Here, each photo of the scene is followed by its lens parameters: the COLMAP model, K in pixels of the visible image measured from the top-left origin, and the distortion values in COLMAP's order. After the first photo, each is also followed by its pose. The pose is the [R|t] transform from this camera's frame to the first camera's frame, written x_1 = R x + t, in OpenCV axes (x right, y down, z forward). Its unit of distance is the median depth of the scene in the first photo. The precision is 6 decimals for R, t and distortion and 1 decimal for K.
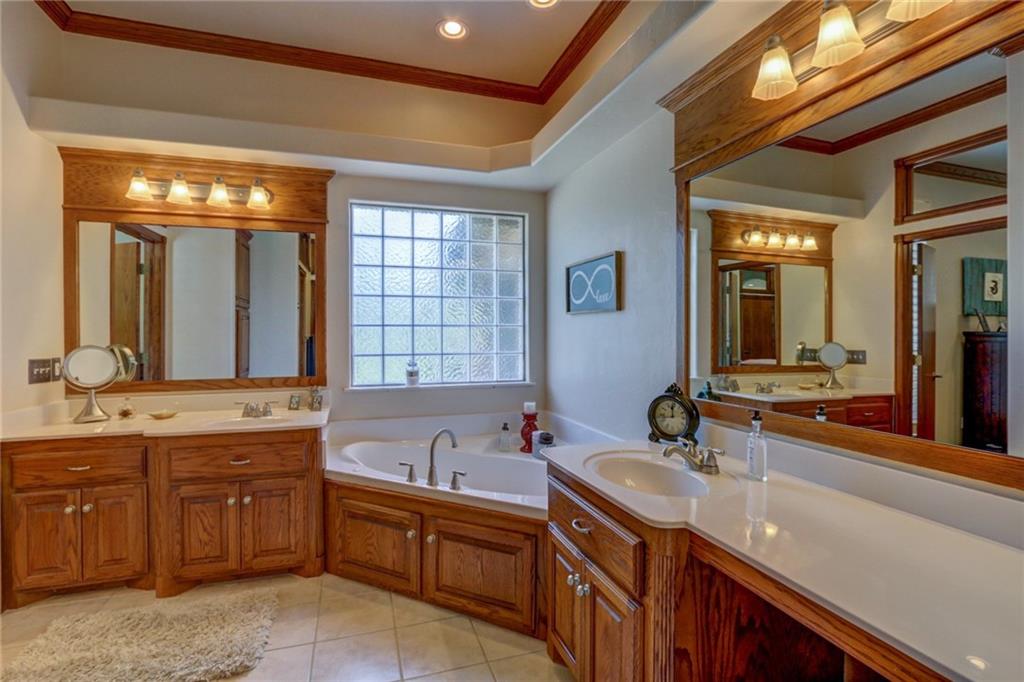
lens RADIAL K [[477.6, 0, 504.9], [0, 477.6, 330.5], [0, 0, 1]] dist [-0.026780, -0.000454]
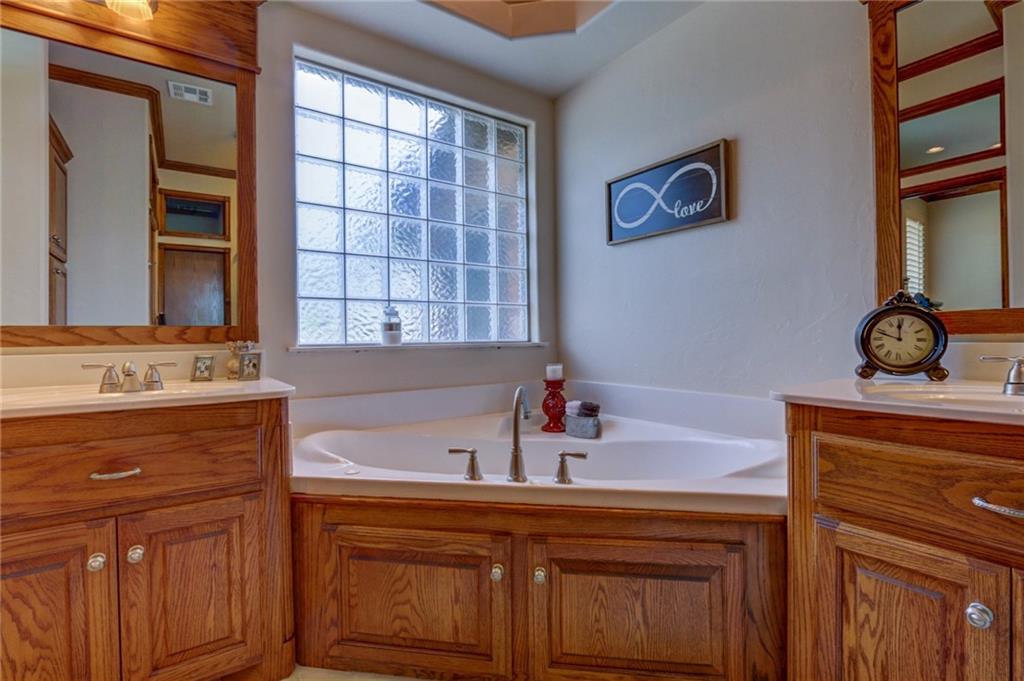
lens RADIAL K [[468.3, 0, 509.9], [0, 468.3, 337.6], [0, 0, 1]] dist [-0.021568, 0.000650]
pose [[0.954868, -0.009603, 0.296877, -0.314558], [0.009174, 0.999954, 0.002839, 0.142487], [-0.296890, 0.000013, 0.954912, 0.442037]]
